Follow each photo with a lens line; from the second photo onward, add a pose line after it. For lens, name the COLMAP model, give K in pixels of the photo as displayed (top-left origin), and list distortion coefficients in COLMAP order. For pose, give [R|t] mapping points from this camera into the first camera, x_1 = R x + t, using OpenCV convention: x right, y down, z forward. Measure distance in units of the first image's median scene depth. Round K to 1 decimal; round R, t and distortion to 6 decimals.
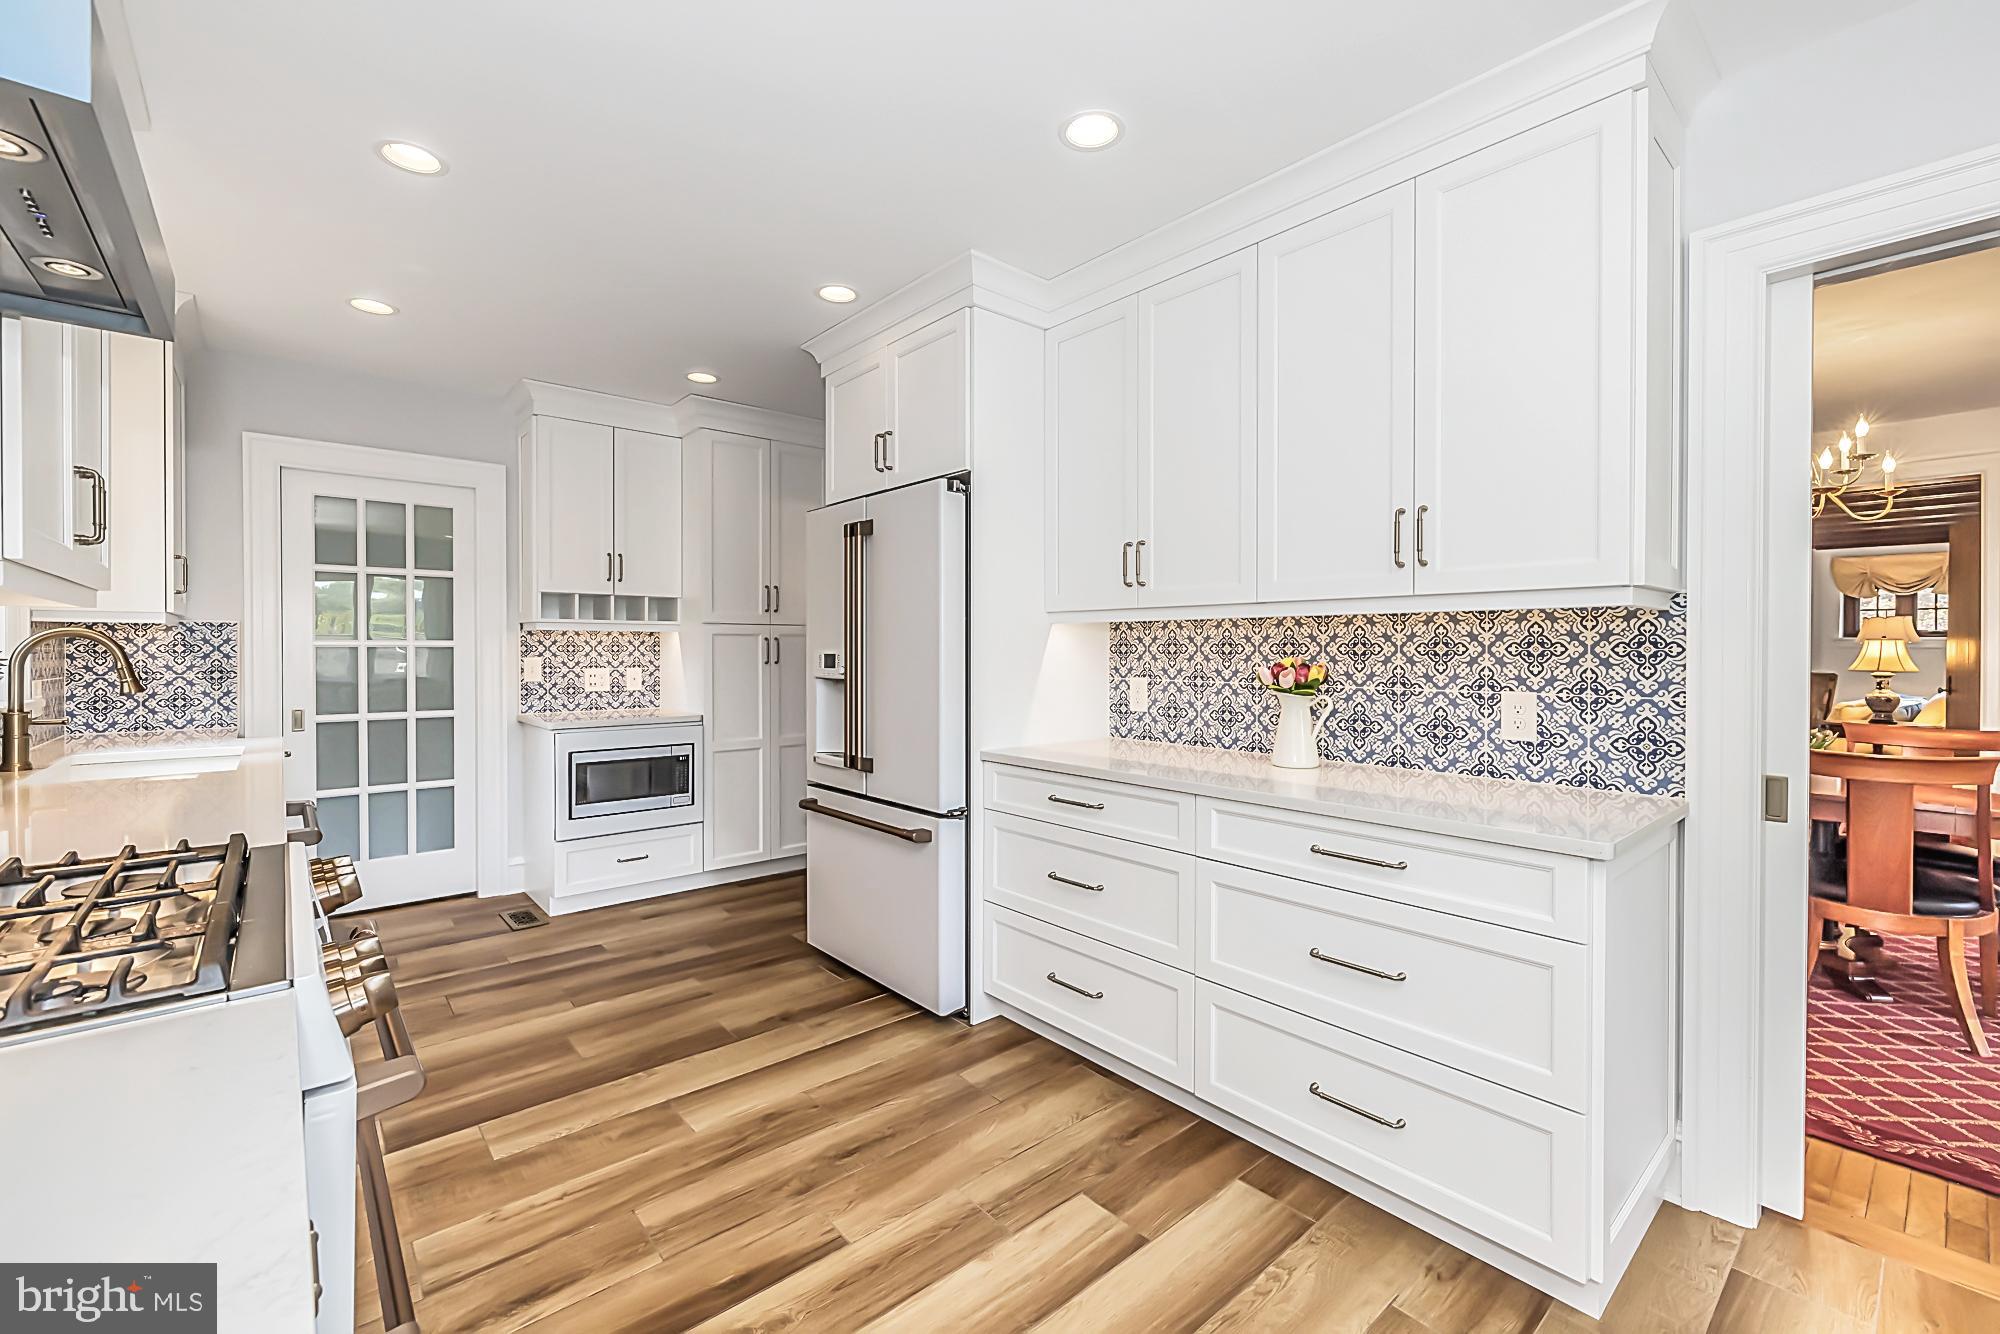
lens RADIAL K [[840.6, 0, 994.5], [0, 840.6, 654.5], [0, 0, 1]] dist [0.015445, -0.000183]
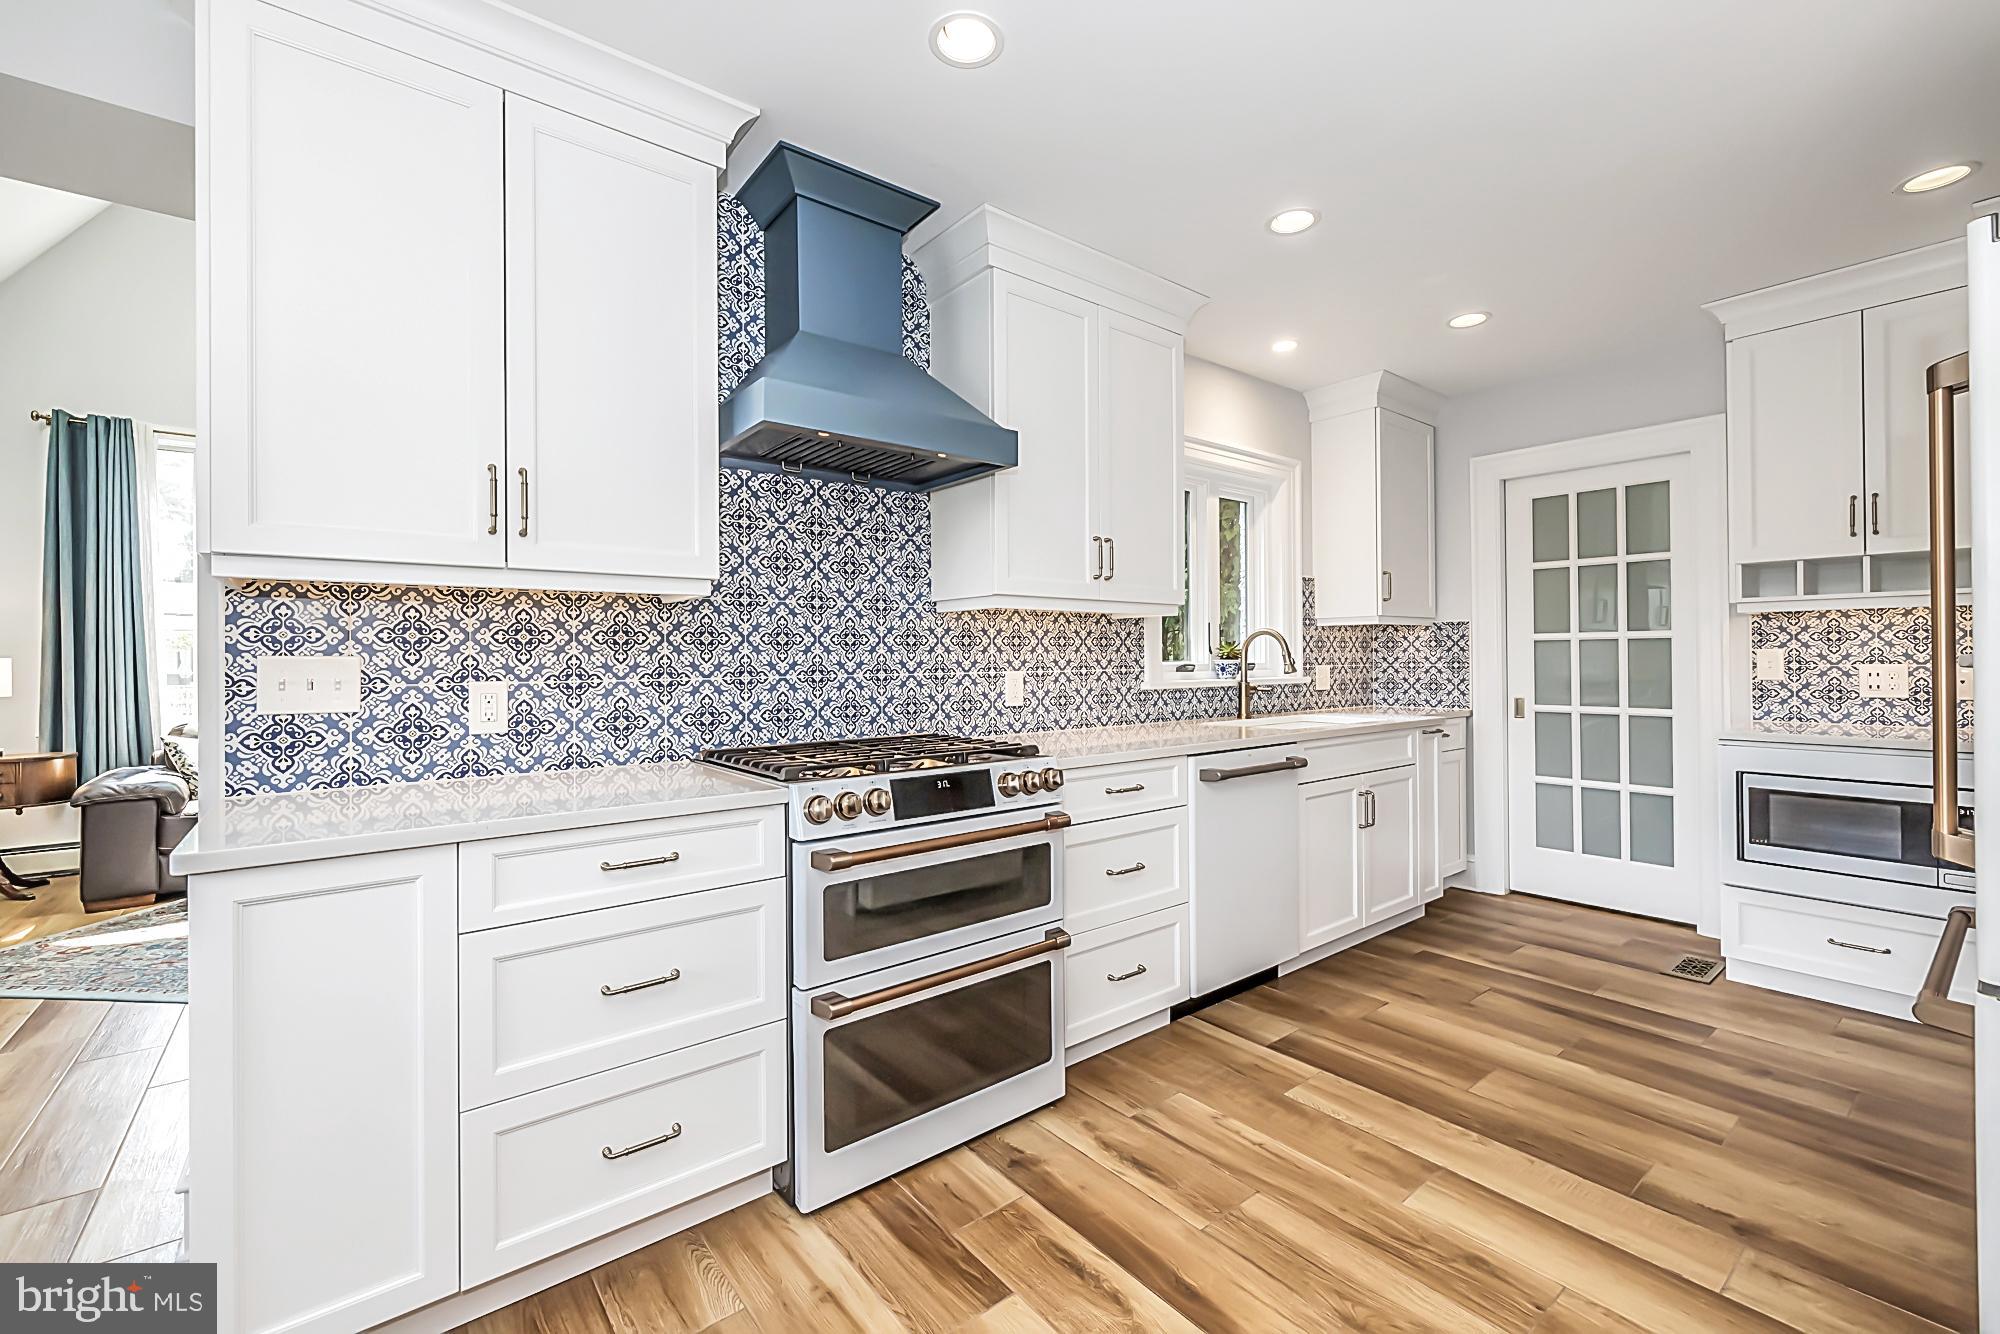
lens RADIAL K [[840.6, 0, 994.5], [0, 840.6, 666.9], [0, 0, 1]] dist [0.015445, -0.000183]
pose [[-0.032131, 0.014656, -0.999376, 0.324515], [0.007131, 0.999870, 0.014434, 0.004849], [0.999458, -0.006662, -0.032231, 0.395914]]
